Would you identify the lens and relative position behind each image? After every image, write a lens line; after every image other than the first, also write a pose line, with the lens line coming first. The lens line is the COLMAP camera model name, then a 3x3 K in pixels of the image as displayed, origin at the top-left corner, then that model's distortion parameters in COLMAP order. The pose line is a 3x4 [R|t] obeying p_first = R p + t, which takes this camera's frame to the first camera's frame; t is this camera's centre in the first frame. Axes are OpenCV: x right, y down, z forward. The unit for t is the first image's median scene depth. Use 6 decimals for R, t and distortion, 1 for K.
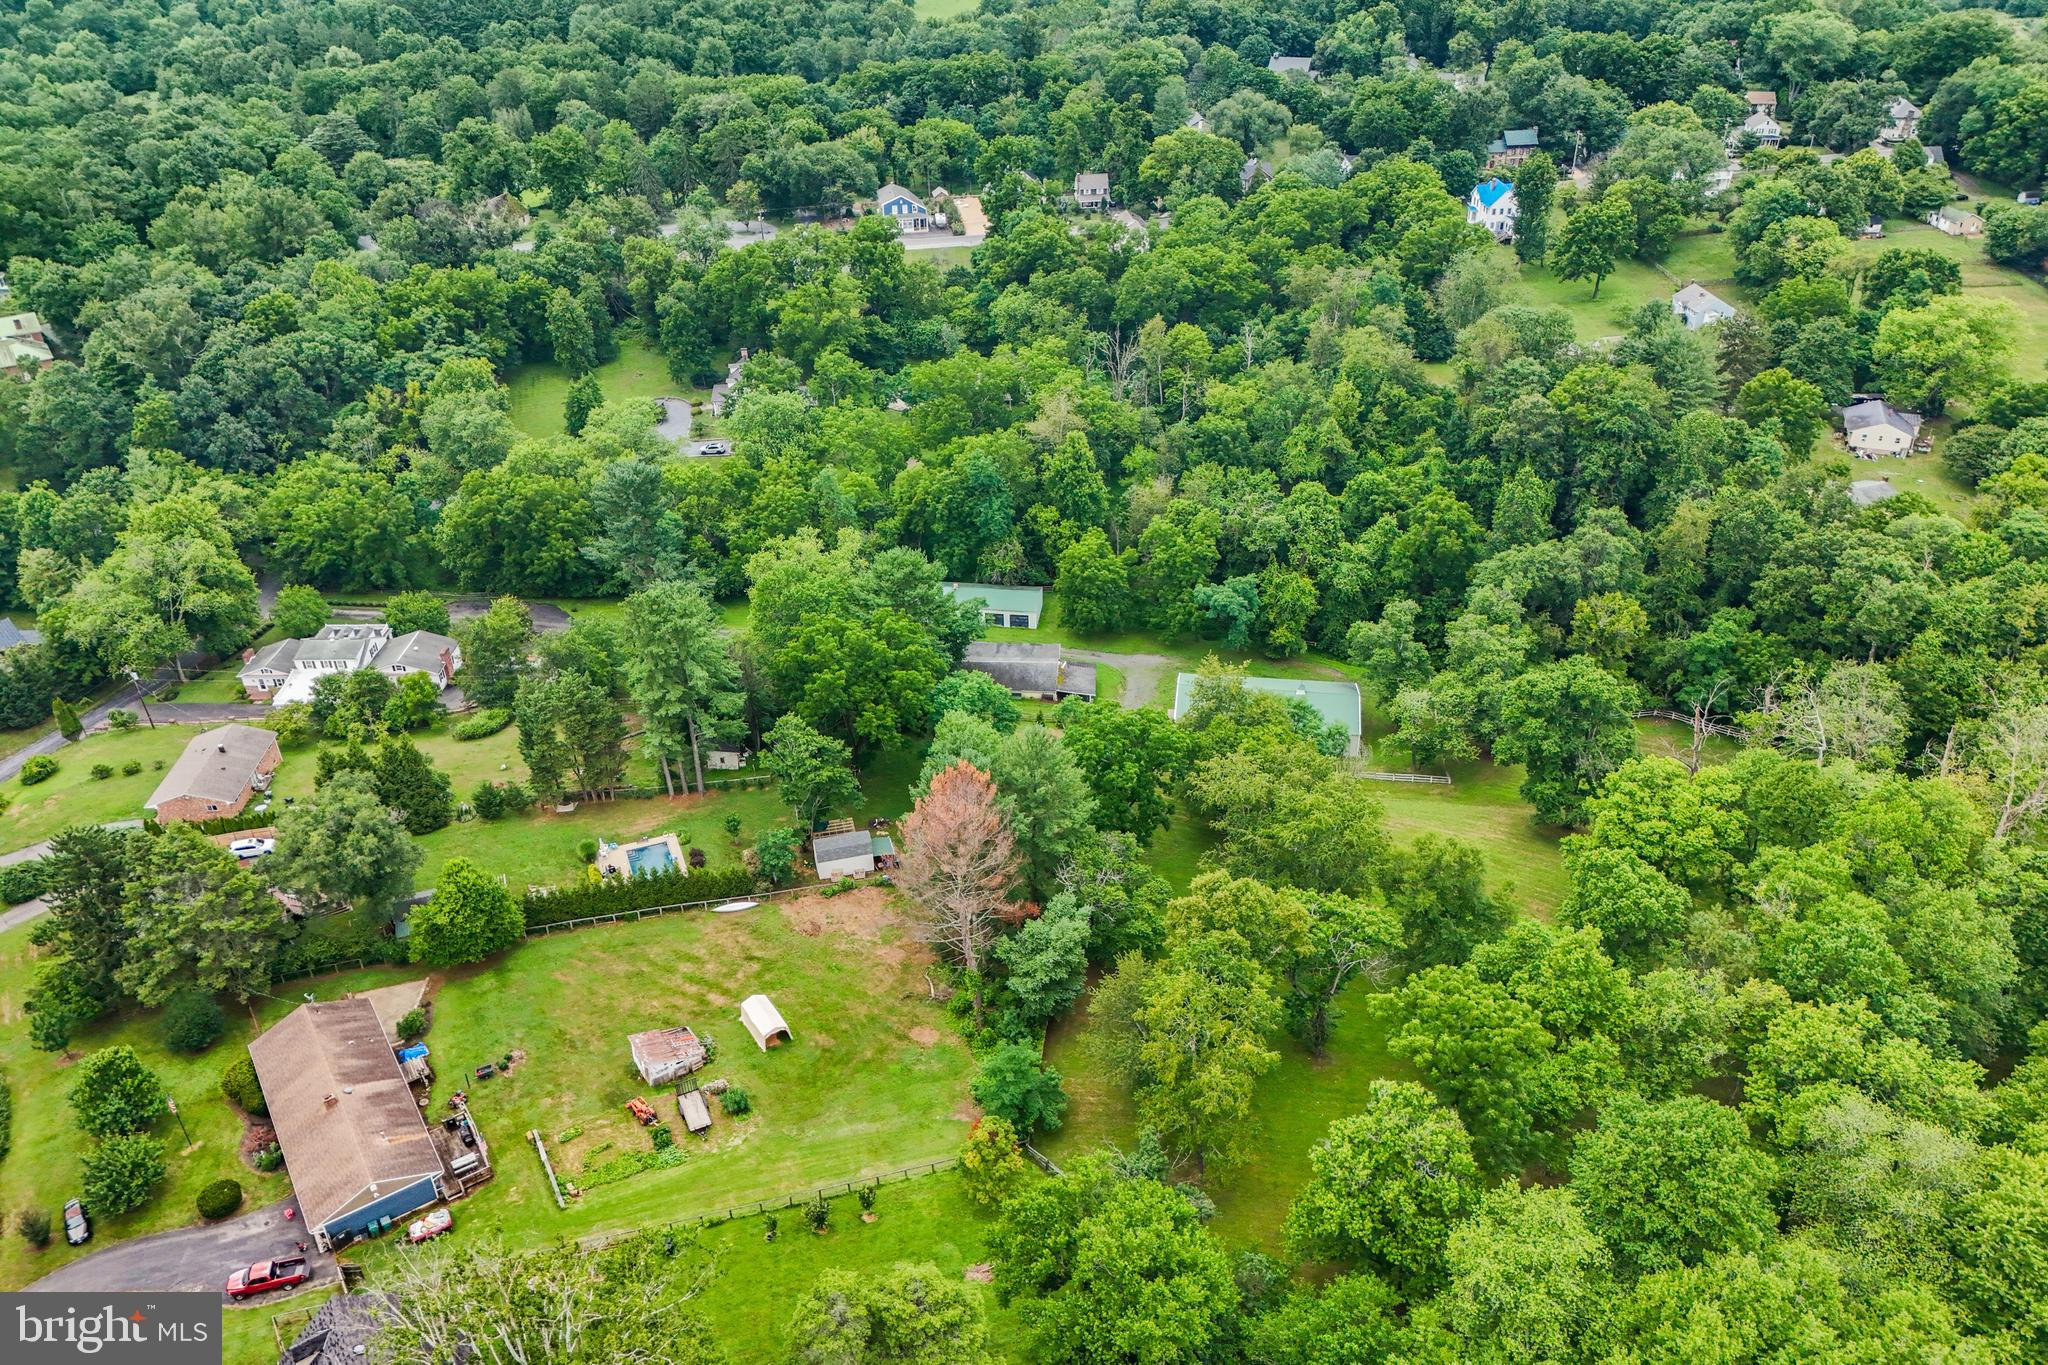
lens RADIAL K [[1500.4, 0, 1025.8], [0, 1500.4, 685.0], [0, 0, 1]] dist [0.074465, -0.072559]
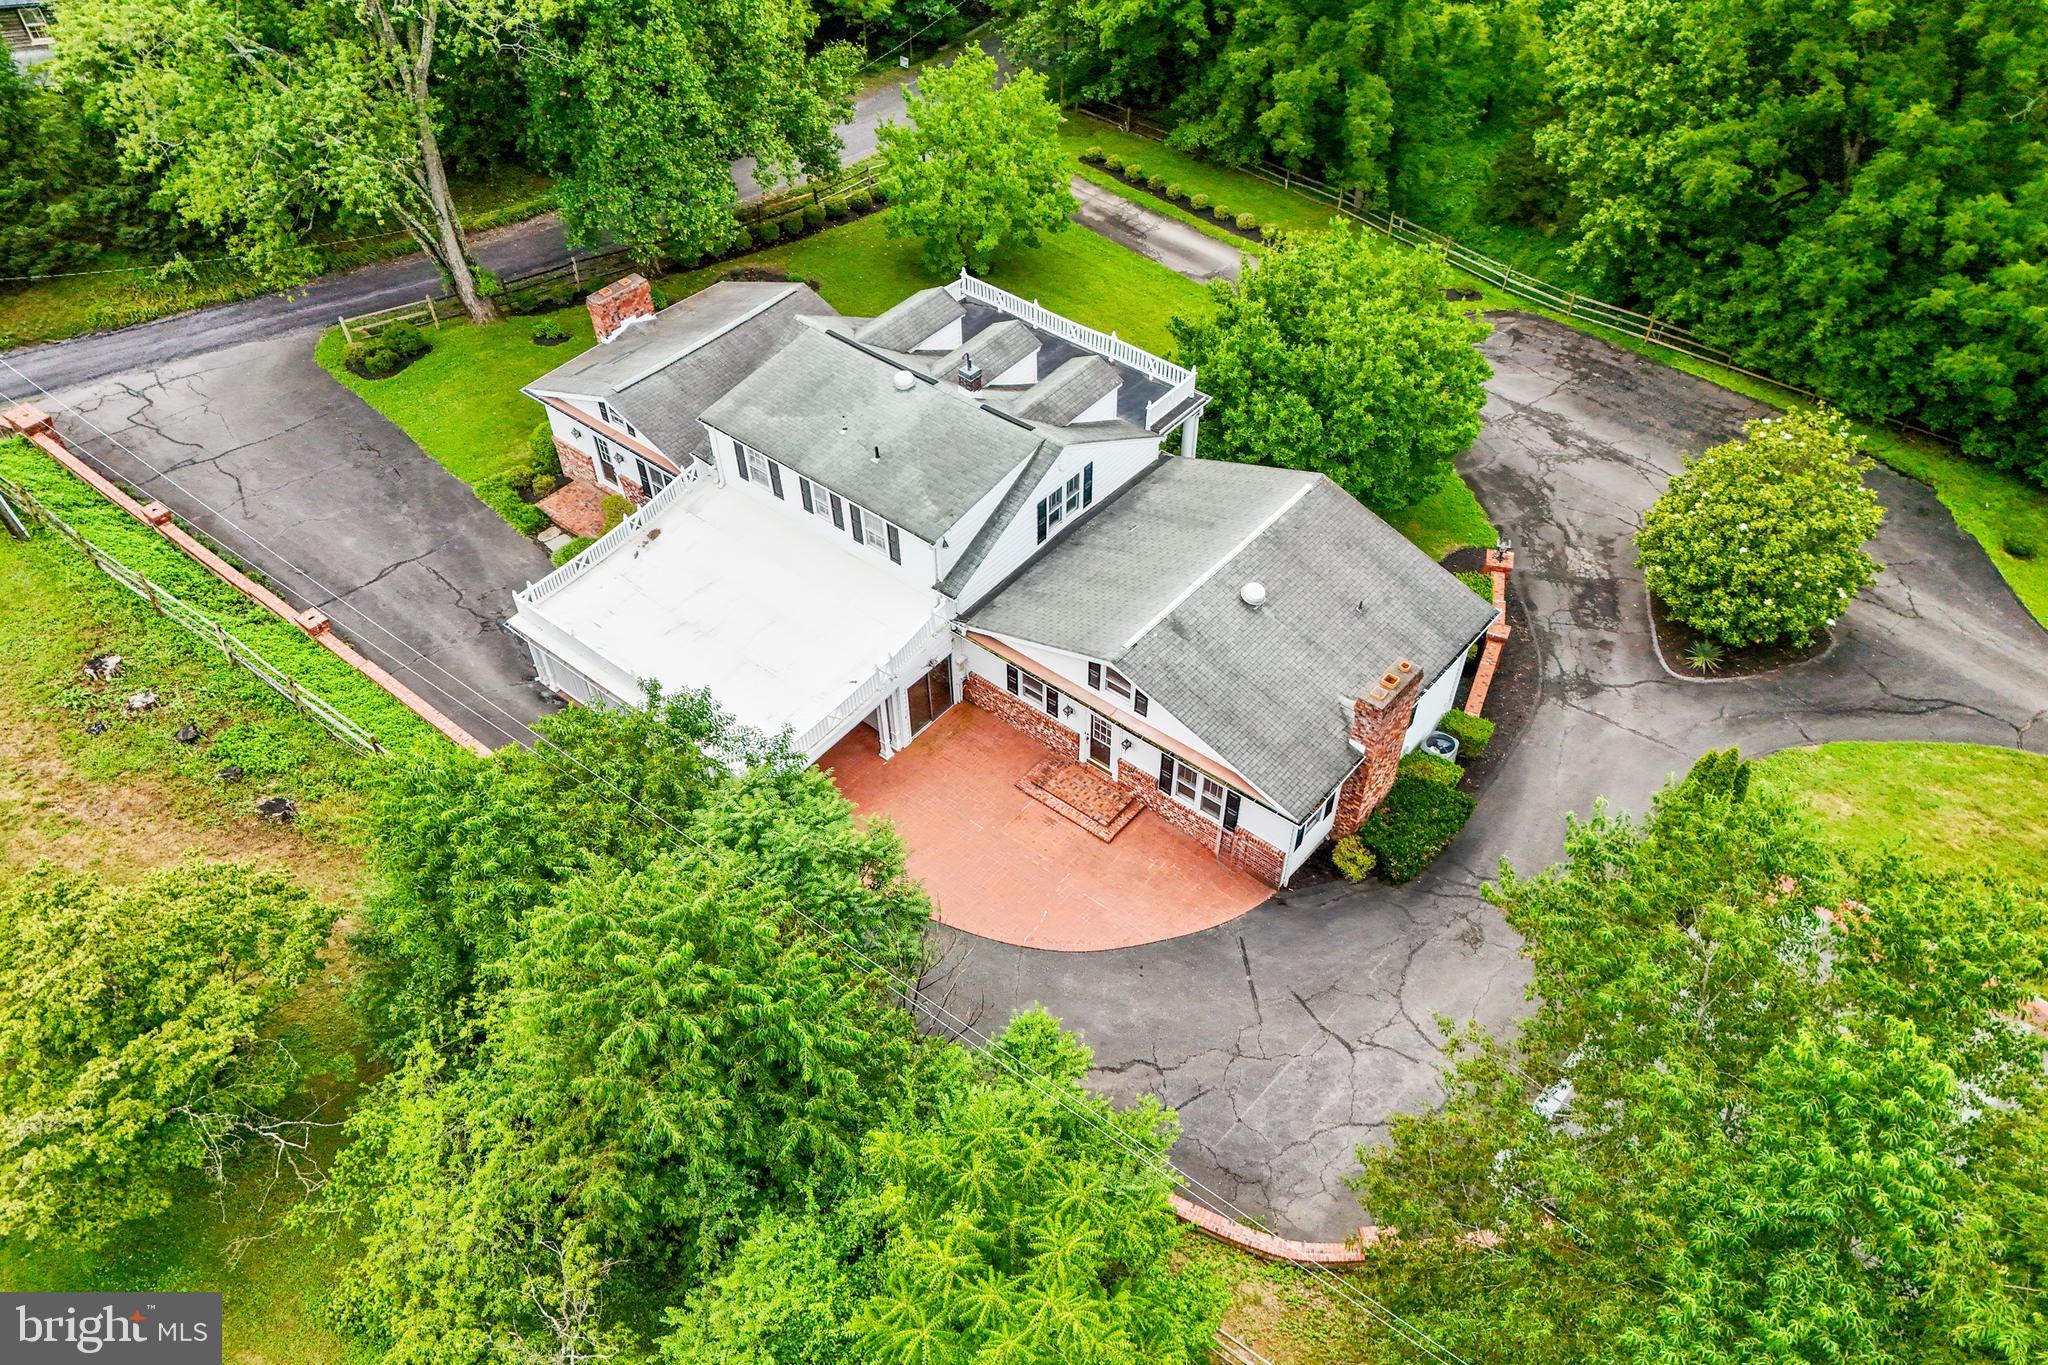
lens RADIAL K [[1473.4, 0, 1034.3], [0, 1473.4, 789.0], [0, 0, 1]] dist [0.094605, -0.136057]
pose [[0.780867, 0.472722, -0.408388, -0.328315], [-0.330476, 0.867365, 0.372107, -0.056866], [0.530125, -0.155604, 0.833520, 0.807985]]
